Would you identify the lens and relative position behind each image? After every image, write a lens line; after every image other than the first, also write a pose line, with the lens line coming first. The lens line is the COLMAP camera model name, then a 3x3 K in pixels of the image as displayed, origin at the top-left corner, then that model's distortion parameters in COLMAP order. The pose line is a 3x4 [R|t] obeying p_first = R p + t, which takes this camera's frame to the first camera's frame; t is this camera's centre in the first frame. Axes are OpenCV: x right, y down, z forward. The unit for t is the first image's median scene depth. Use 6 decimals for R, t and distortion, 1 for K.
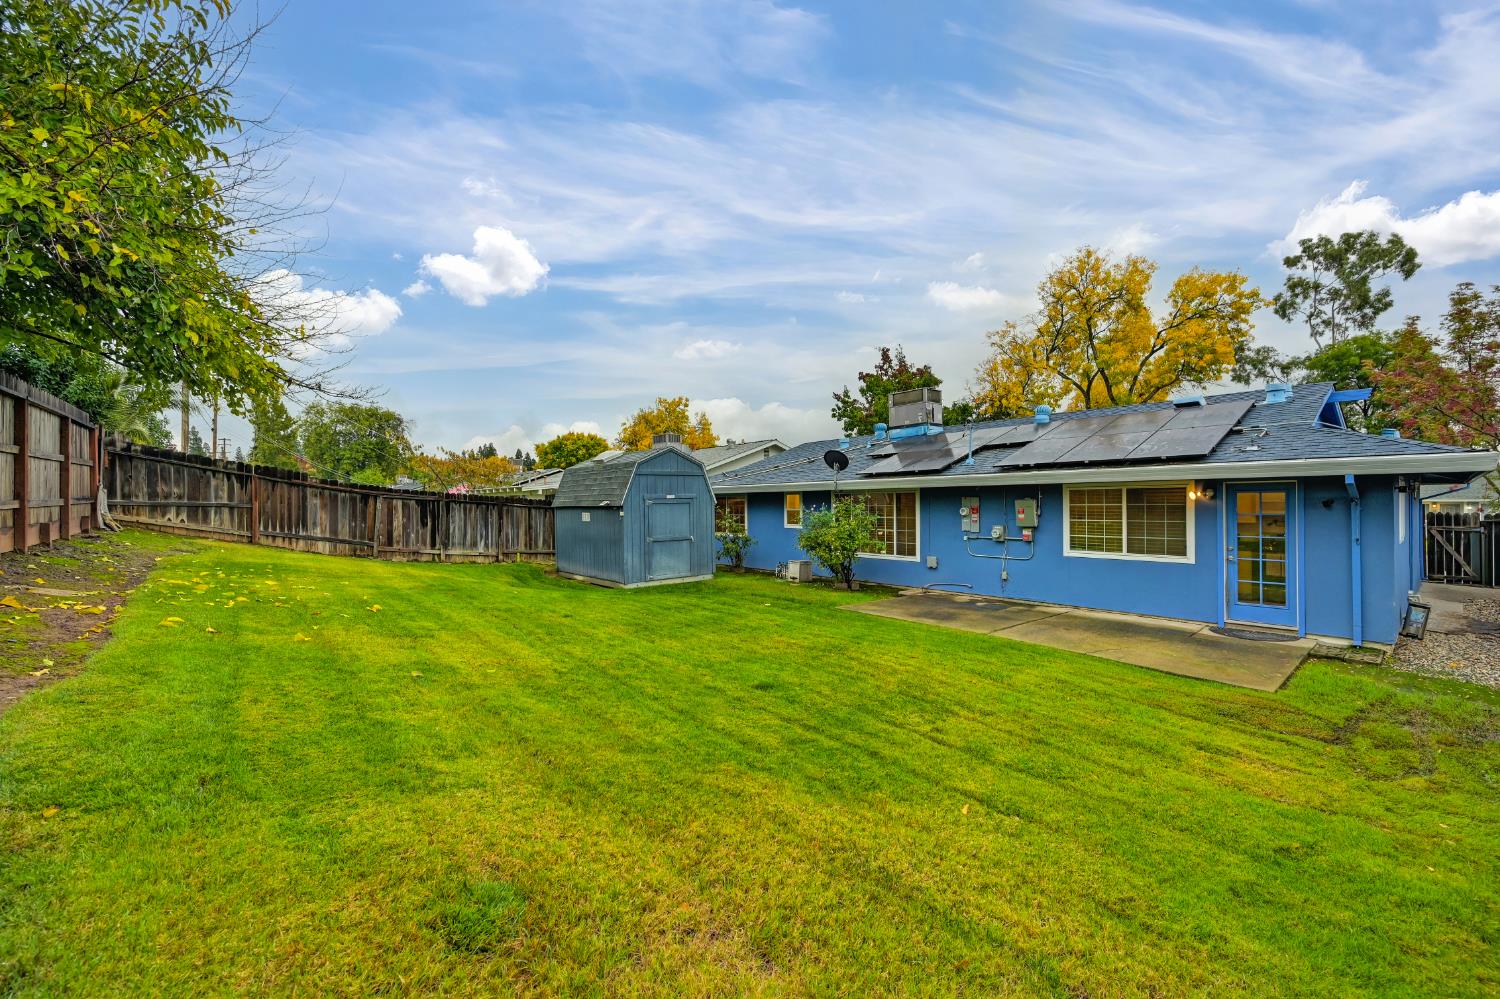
lens RADIAL K [[587.8, 0, 748.6], [0, 587.8, 499.5], [0, 0, 1]] dist [-0.005257, 0.001109]
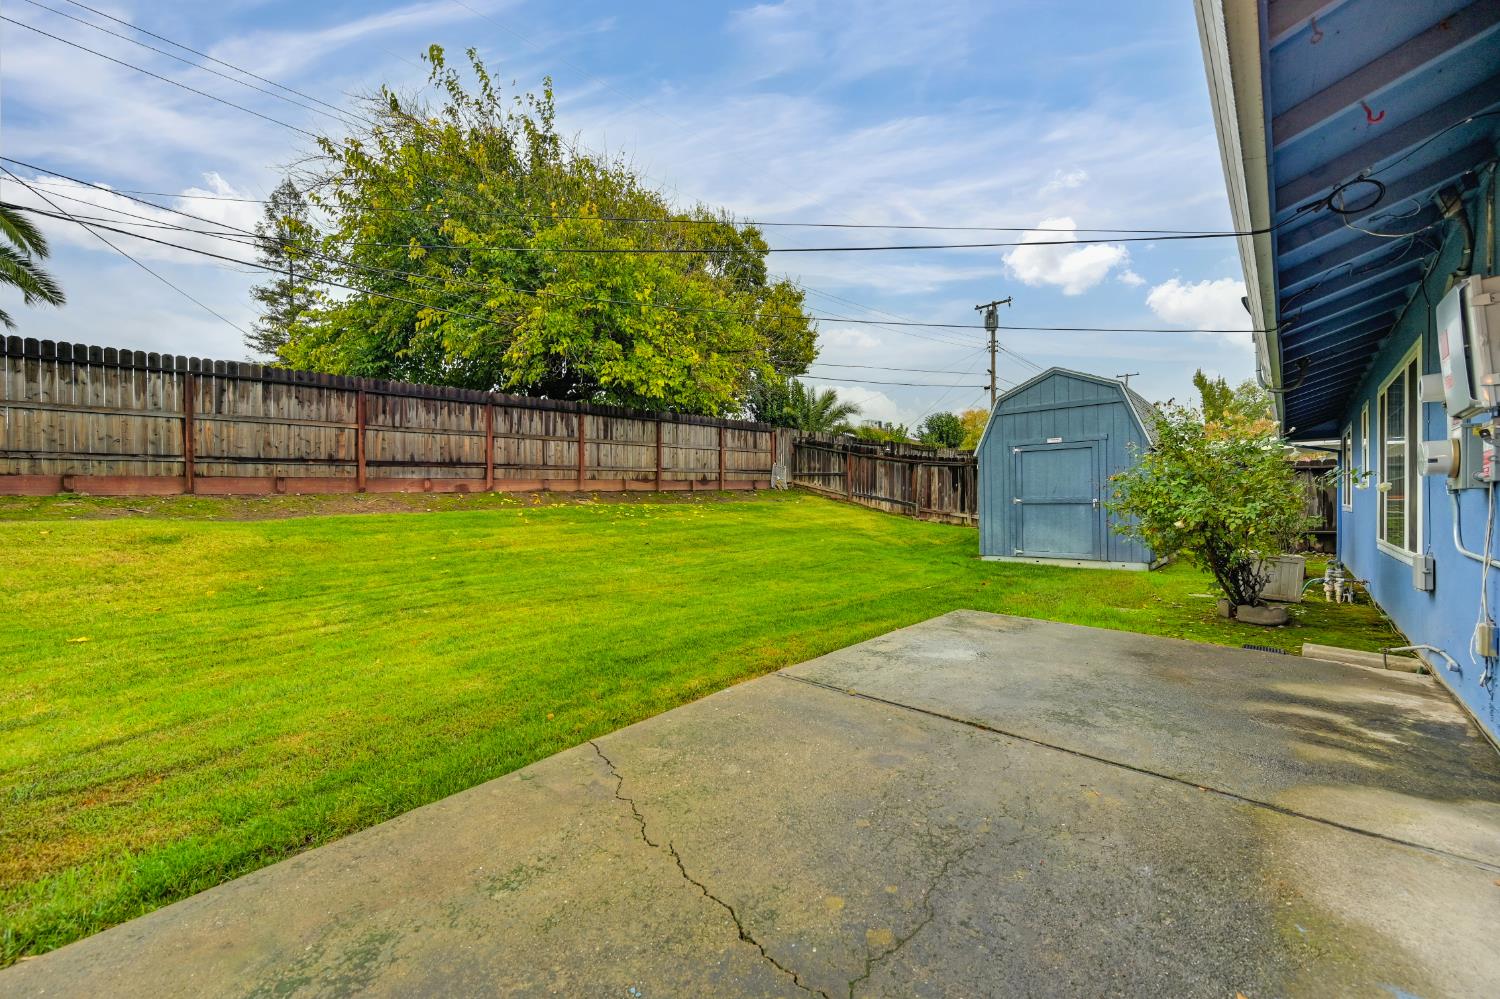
lens RADIAL K [[587.8, 0, 748.6], [0, 587.8, 499.0], [0, 0, 1]] dist [-0.005257, 0.001109]
pose [[0.118571, 0.003828, -0.992938, 0.510191], [0.004679, 0.999979, 0.004414, 0.059505], [0.992935, -0.005169, 0.118550, 0.557566]]
